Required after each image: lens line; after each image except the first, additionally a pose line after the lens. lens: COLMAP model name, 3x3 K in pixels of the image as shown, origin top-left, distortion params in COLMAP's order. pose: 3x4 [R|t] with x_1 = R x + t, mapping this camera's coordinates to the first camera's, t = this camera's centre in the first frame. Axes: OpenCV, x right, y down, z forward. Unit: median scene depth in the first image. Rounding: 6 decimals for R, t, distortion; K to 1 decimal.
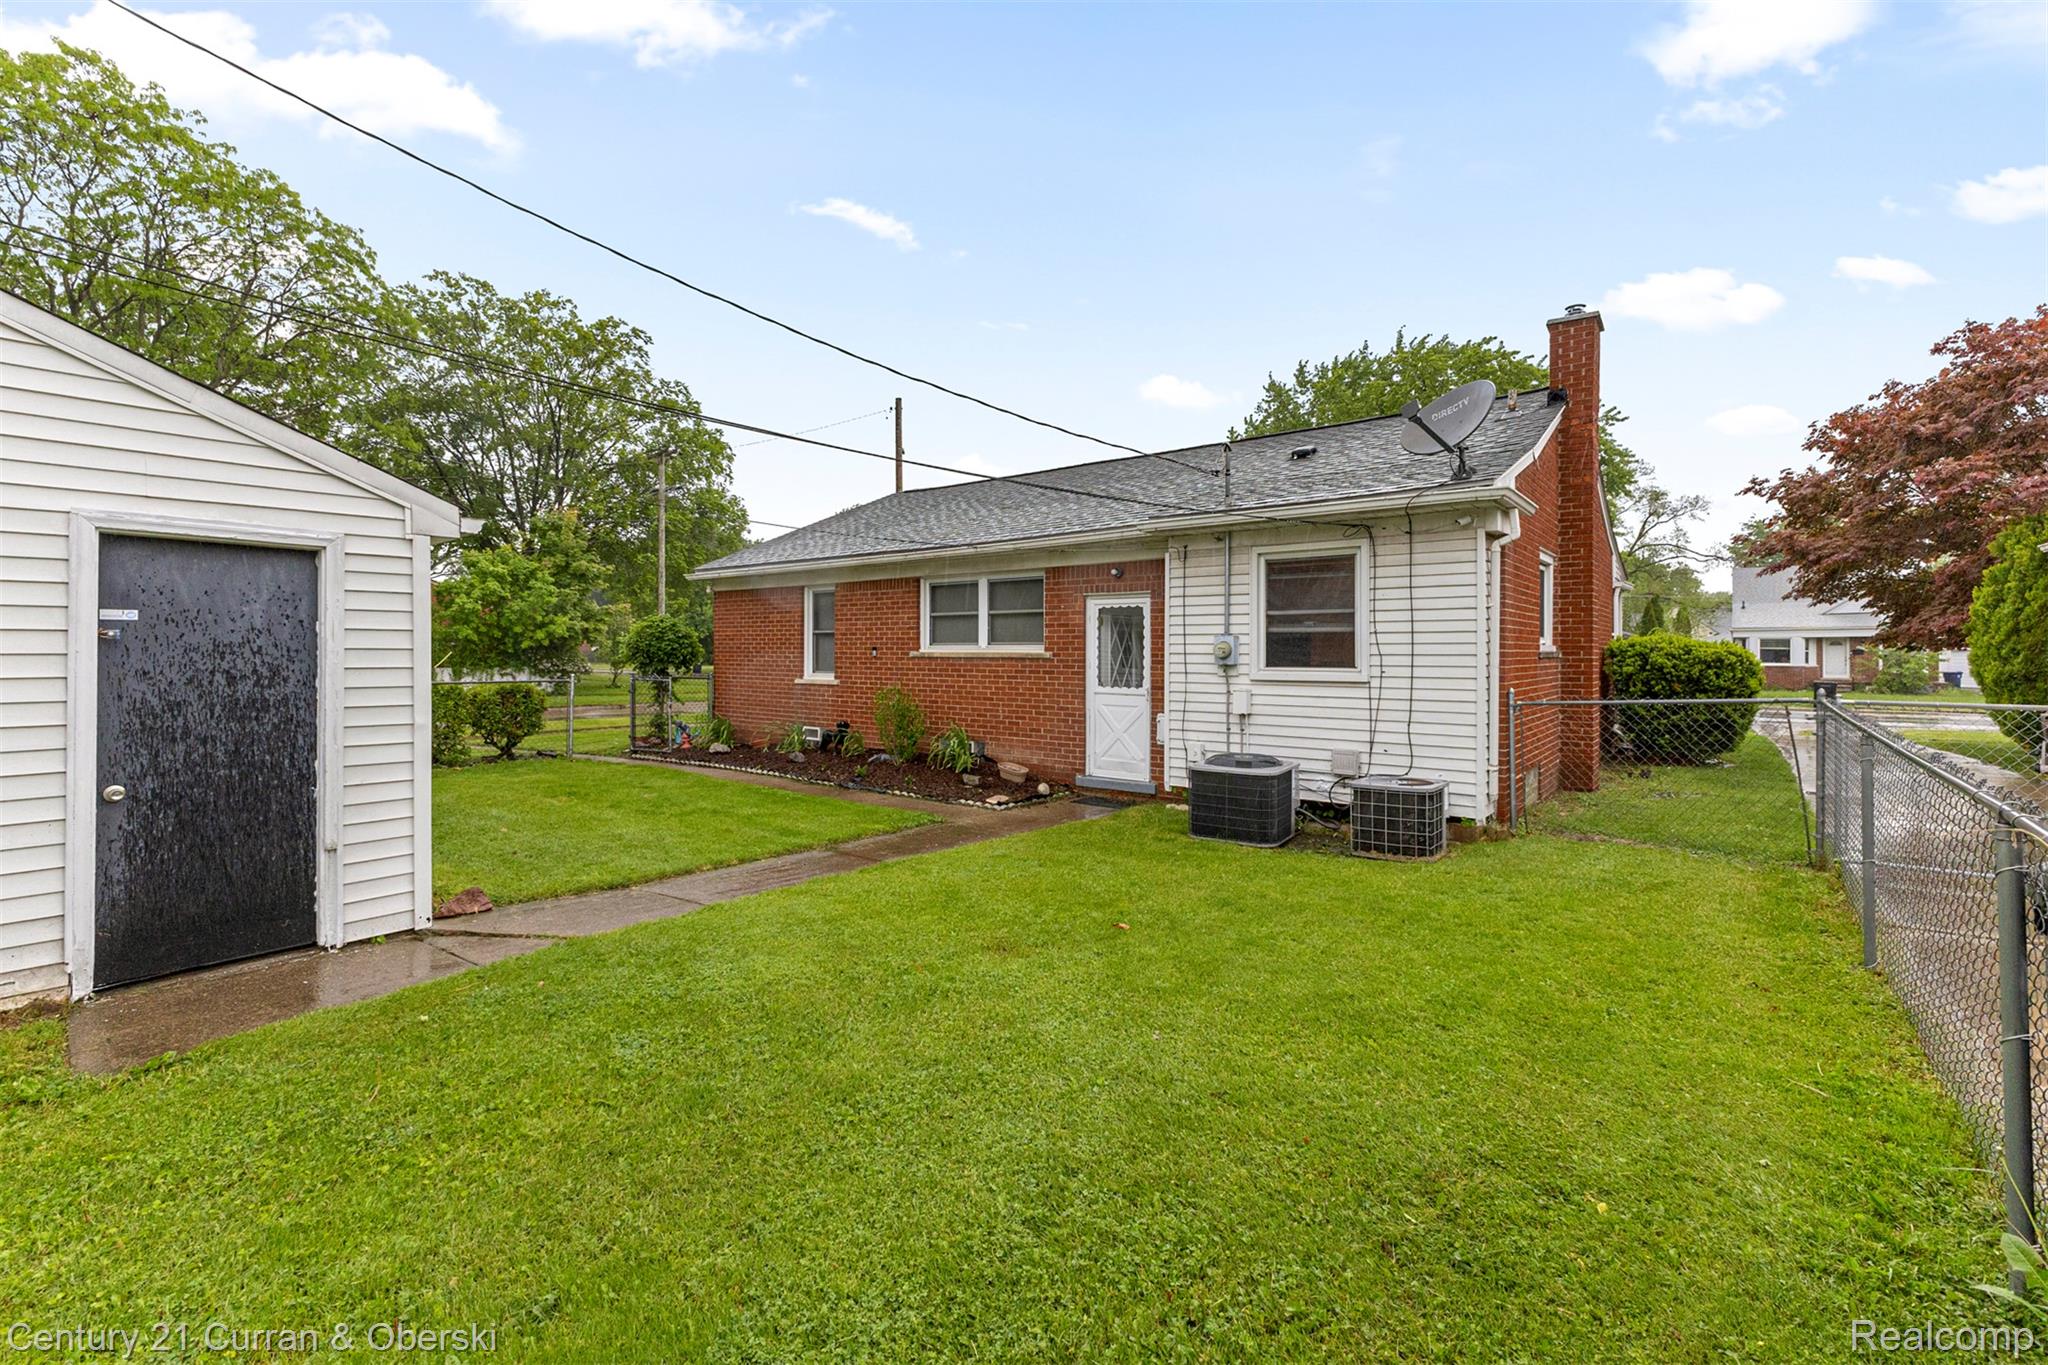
lens RADIAL K [[895.6, 0, 1017.2], [0, 895.6, 654.9], [0, 0, 1]] dist [-0.035385, 0.000360]
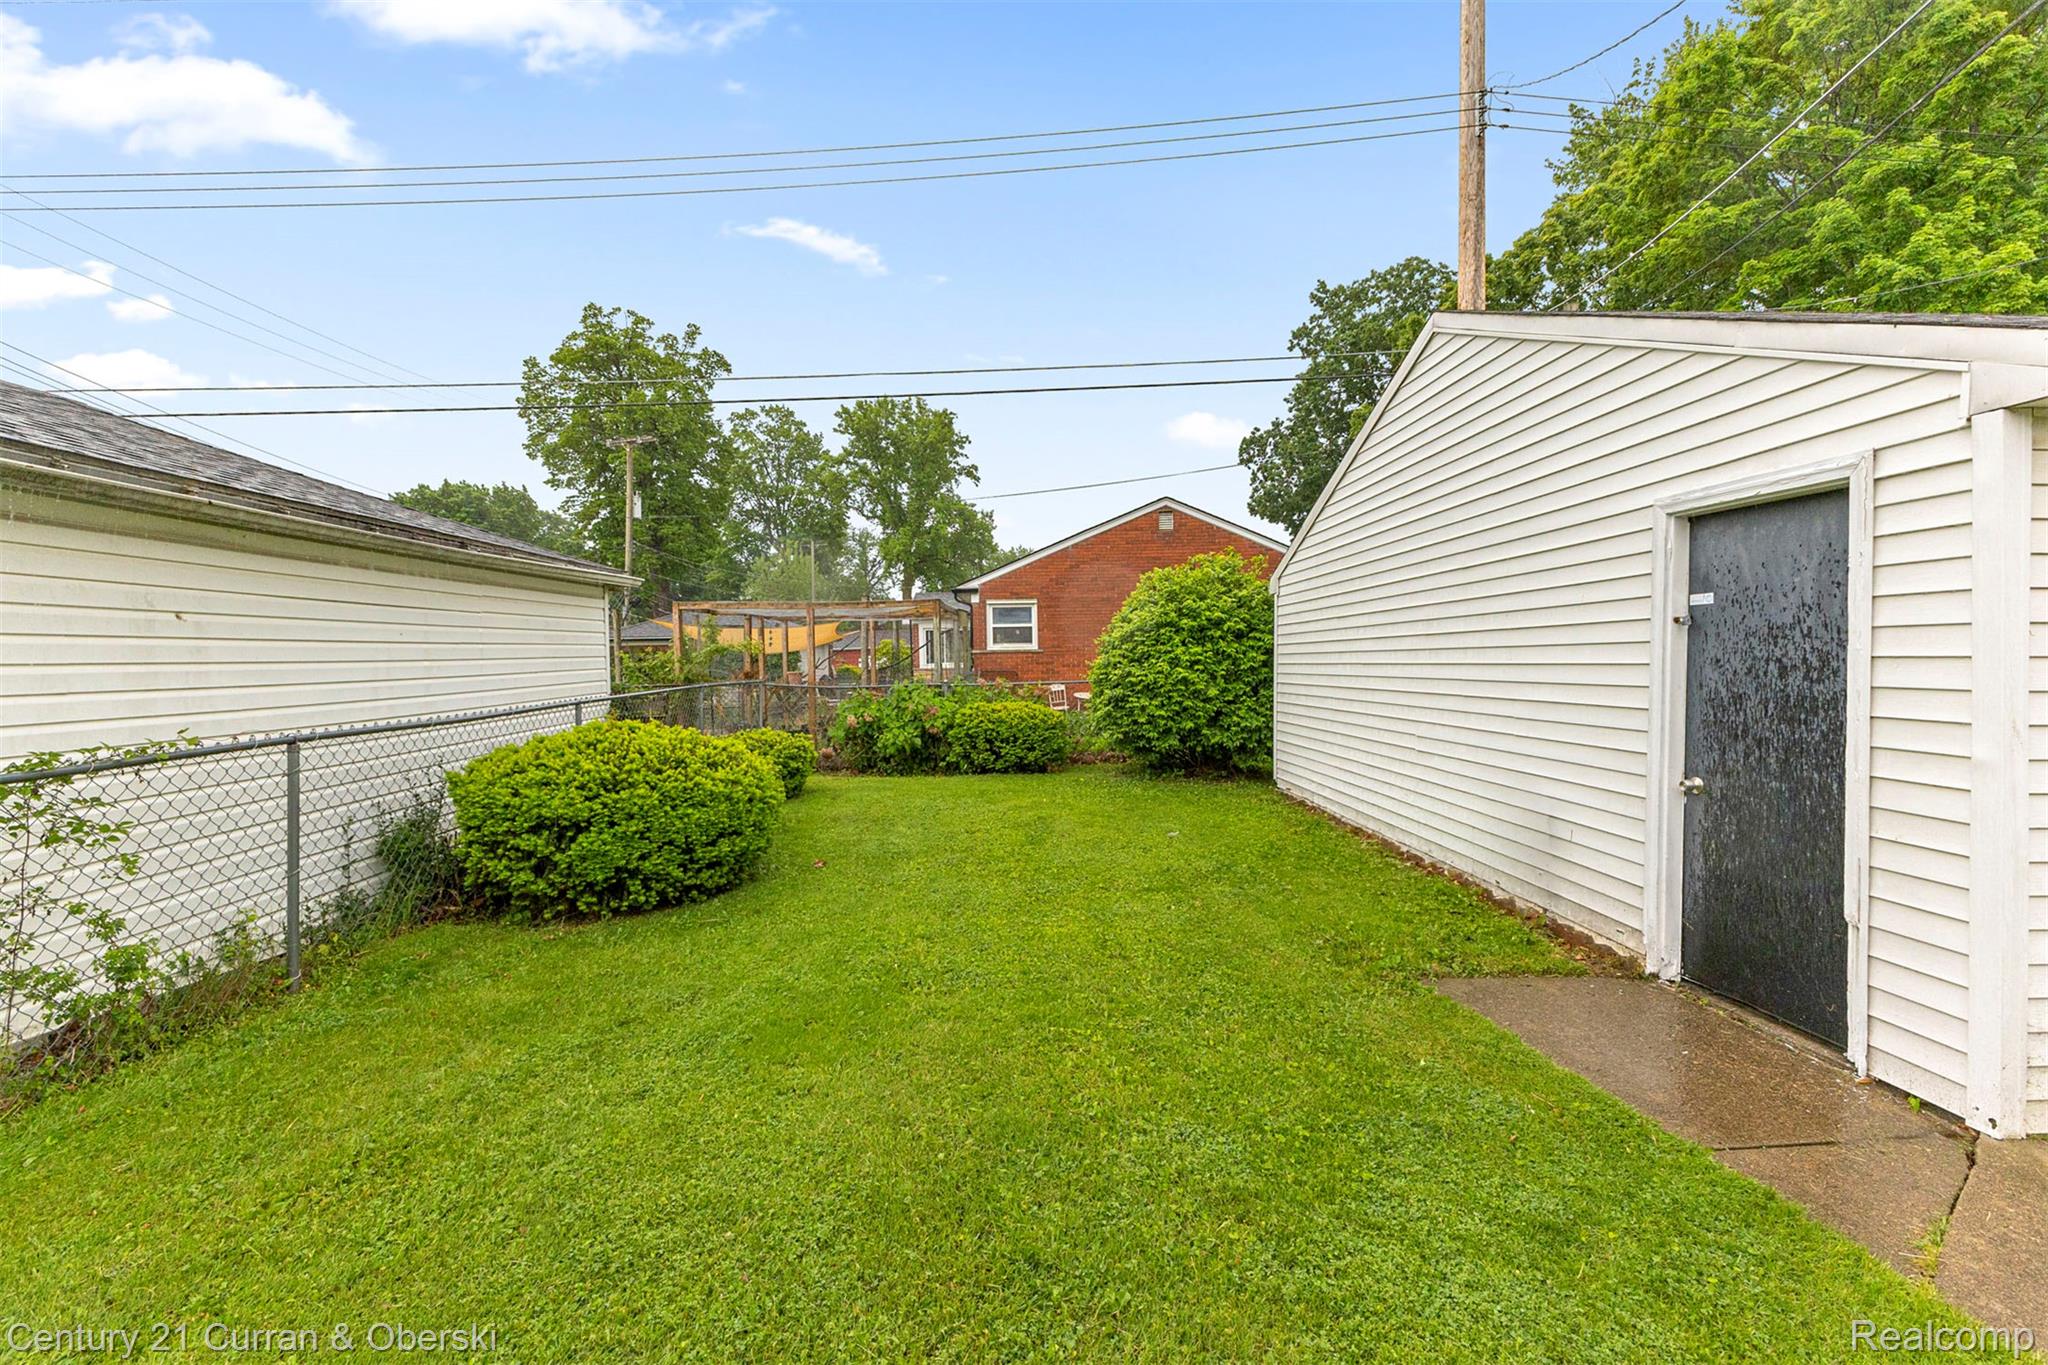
lens RADIAL K [[869.4, 0, 1033.0], [0, 869.4, 676.6], [0, 0, 1]] dist [0.001265, 0.000079]
pose [[-0.737941, 0.022867, -0.674478, 0.142595], [0.010981, 0.999700, 0.021878, 0.009284], [0.674776, 0.008738, -0.737971, 1.140616]]
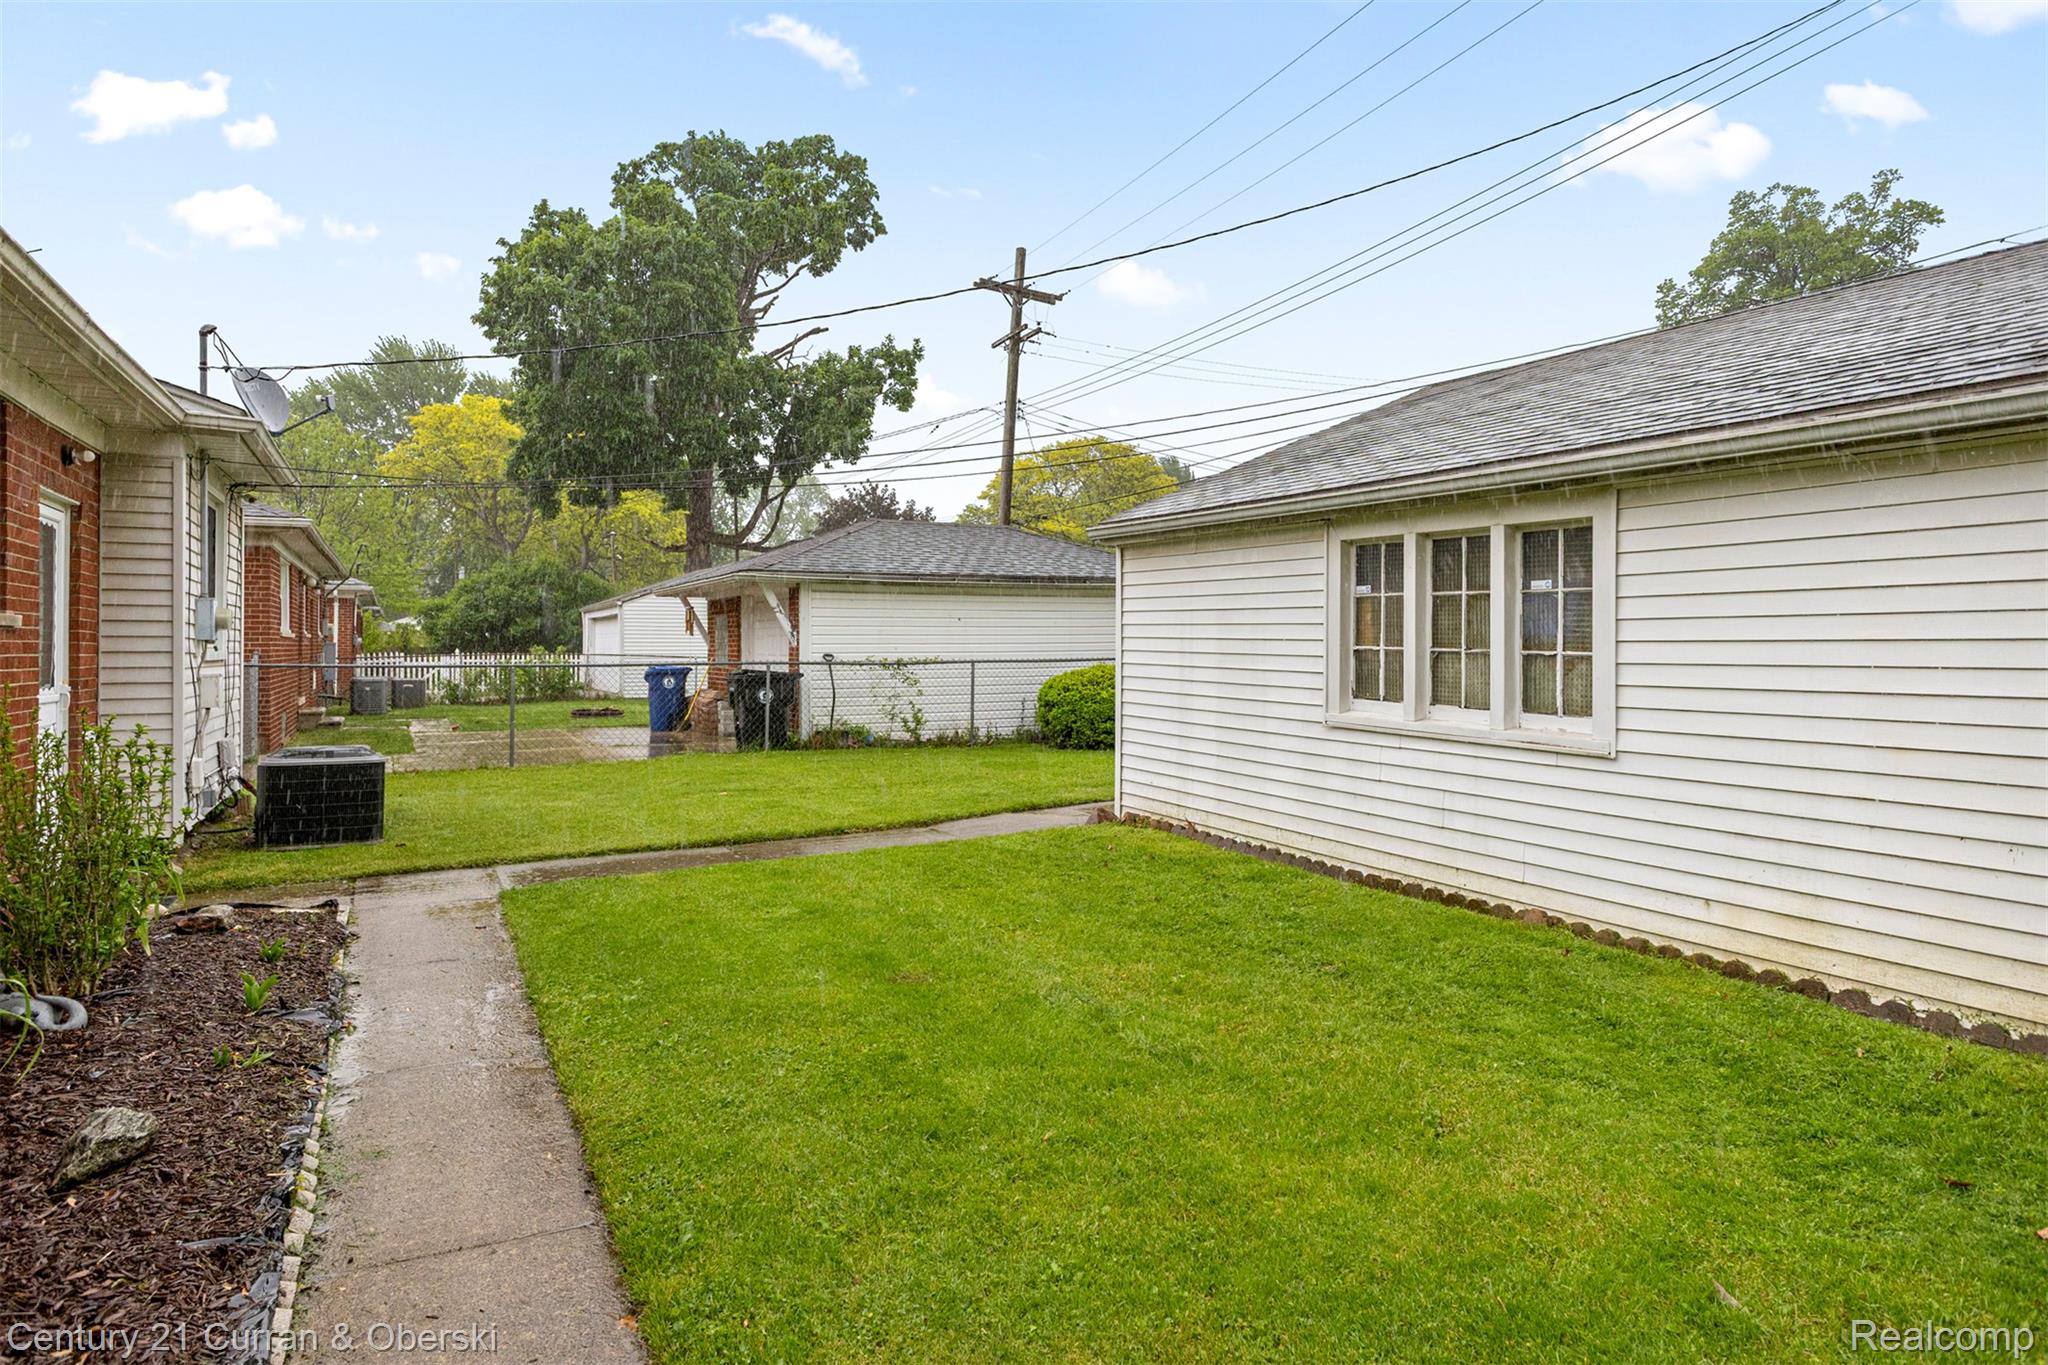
lens RADIAL K [[1182.6, 0, 1022.2], [0, 1182.6, 645.9], [0, 0, 1]] dist [-0.015869, -0.000989]
pose [[-0.921358, -0.003615, 0.388698, -1.455336], [-0.002632, 0.999992, 0.003060, 0.029595], [-0.388706, 0.001797, -0.921360, 3.226836]]
